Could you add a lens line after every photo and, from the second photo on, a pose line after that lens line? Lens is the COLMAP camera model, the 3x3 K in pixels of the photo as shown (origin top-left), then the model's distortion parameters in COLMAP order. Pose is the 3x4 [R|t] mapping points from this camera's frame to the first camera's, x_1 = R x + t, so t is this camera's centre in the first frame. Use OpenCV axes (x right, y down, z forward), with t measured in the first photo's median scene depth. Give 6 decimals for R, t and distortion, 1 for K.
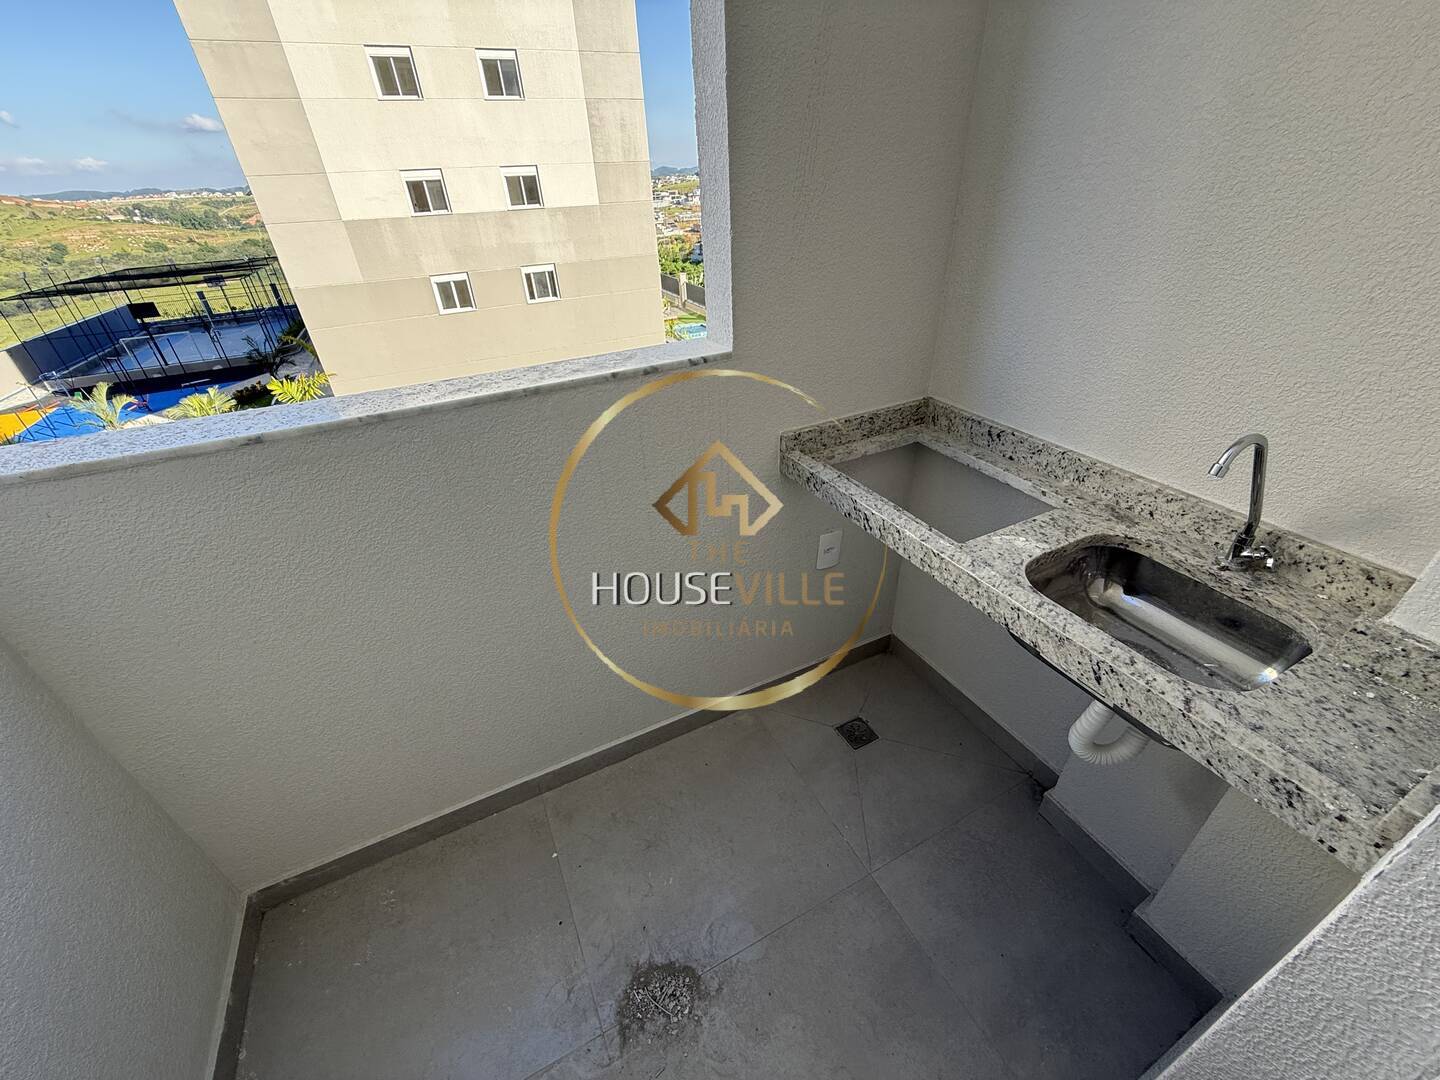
lens RADIAL K [[577.0, 0, 723.5], [0, 577.0, 543.8], [0, 0, 1]] dist [-0.000899, 0.000336]
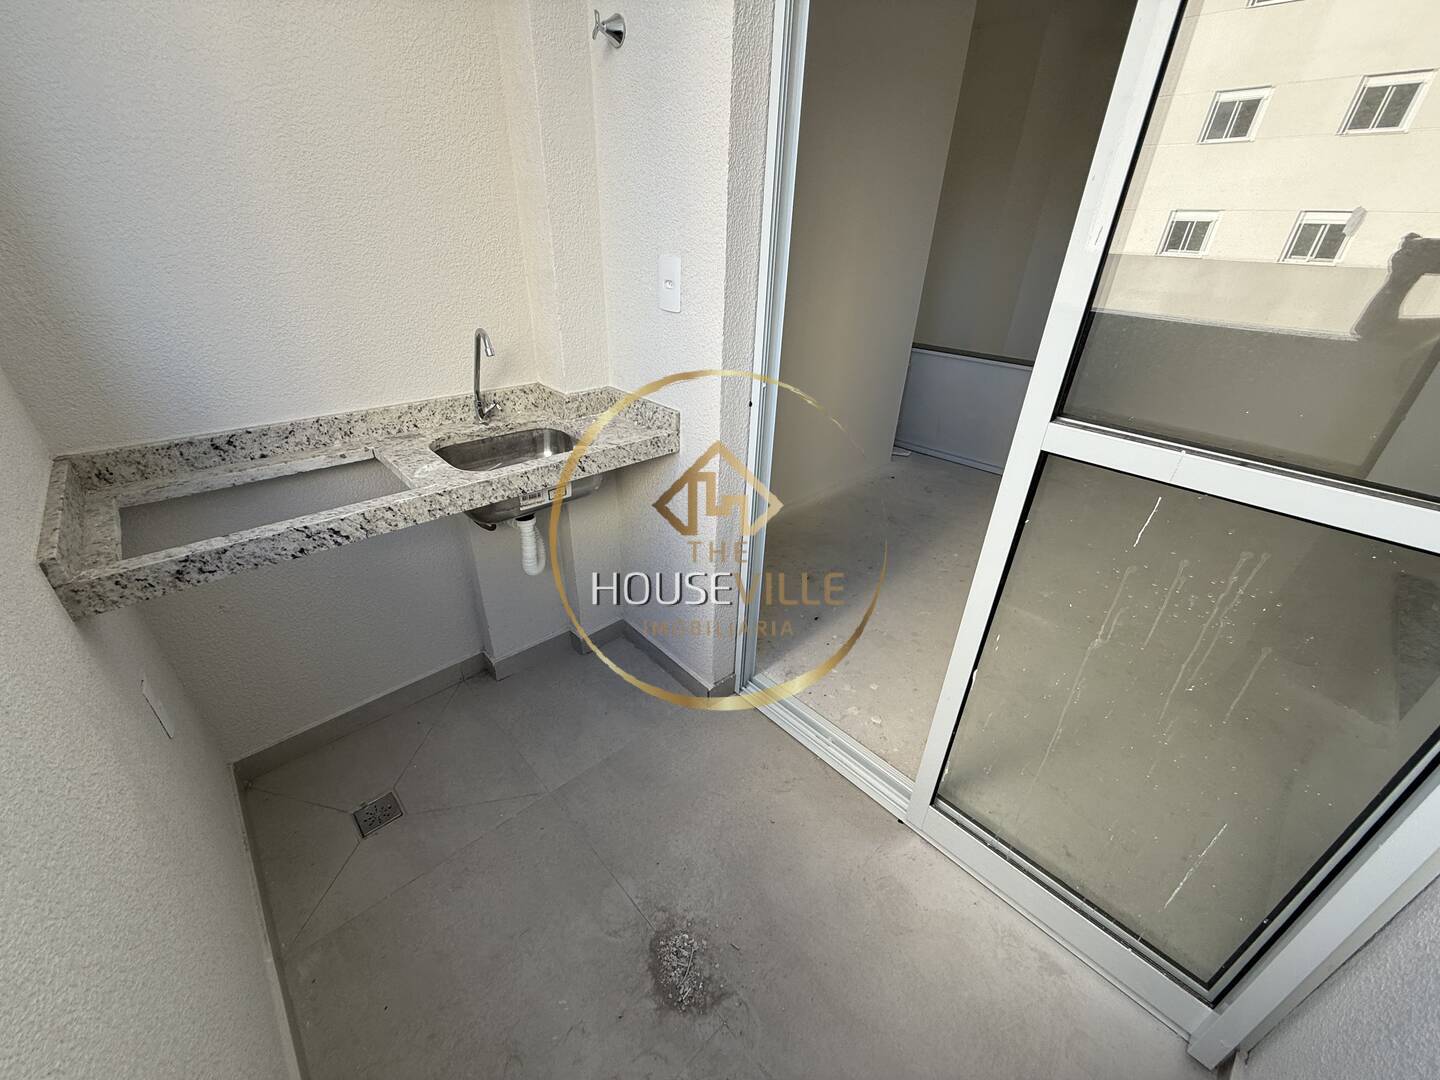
lens RADIAL K [[577.0, 0, 714.6], [0, 577.0, 542.0], [0, 0, 1]] dist [-0.000899, 0.000336]
pose [[-0.288843, -0.433530, 0.853593, -0.583800], [0.495422, 0.695251, 0.520753, -0.179144], [-0.819223, 0.573305, 0.013962, 0.473367]]
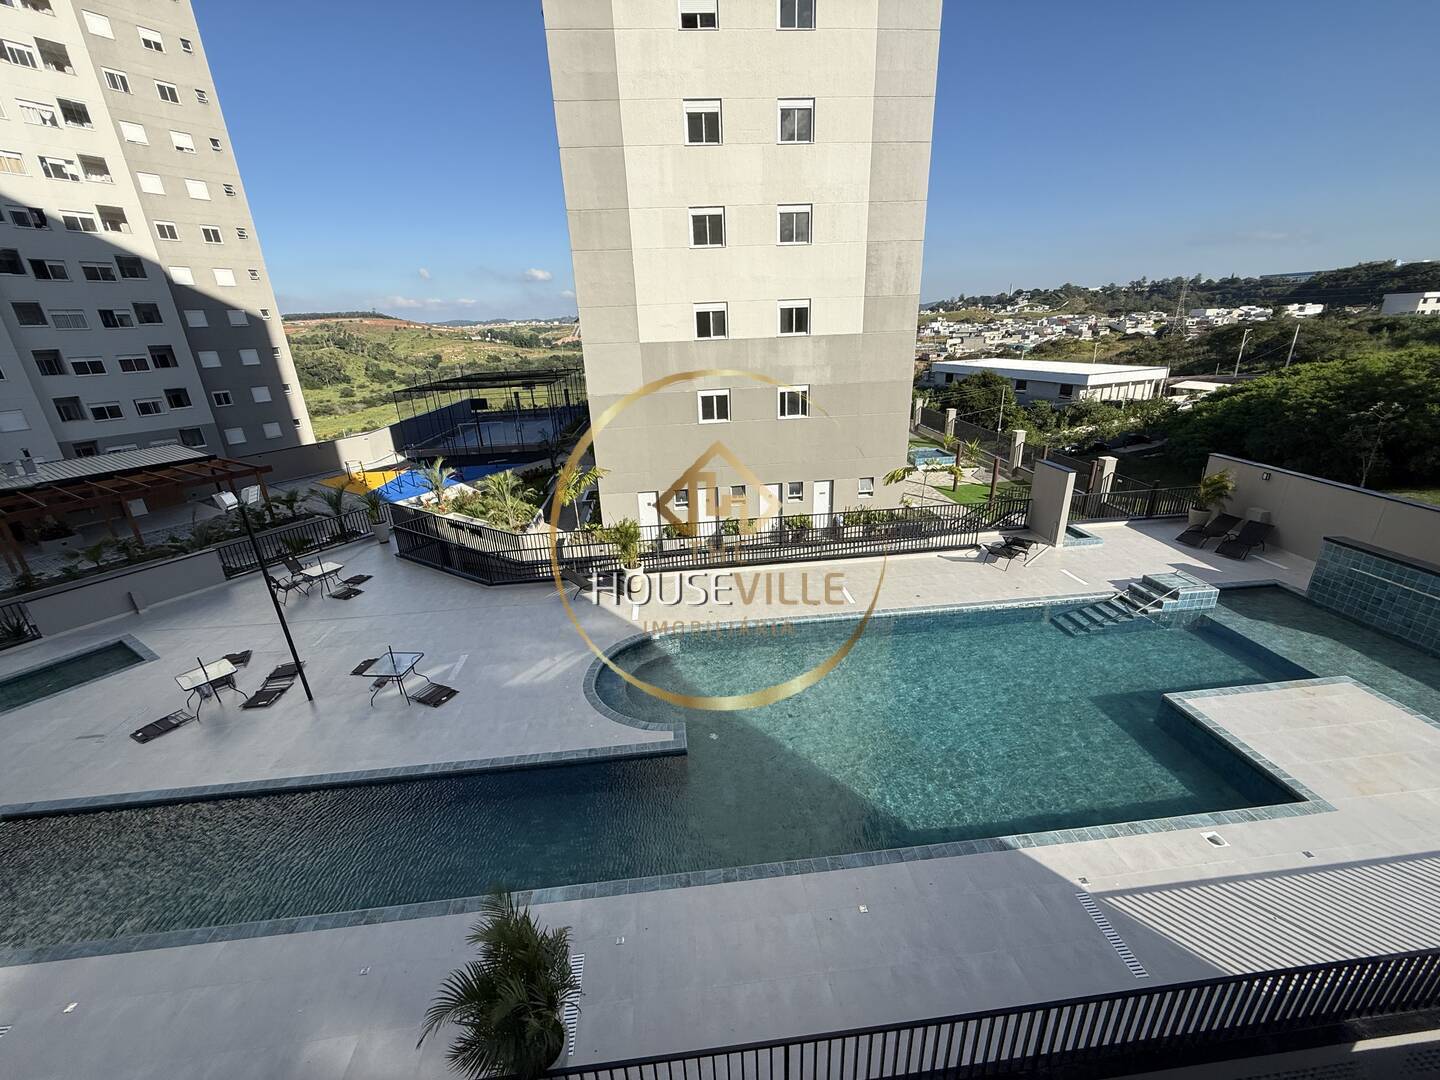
lens RADIAL K [[577.0, 0, 721.4], [0, 577.0, 543.4], [0, 0, 1]] dist [-0.000899, 0.000336]
pose [[0.935679, 0.133275, -0.326715, -0.071137], [-0.191064, 0.969803, -0.151581, -0.023701], [0.296647, 0.204255, 0.932888, 0.047221]]
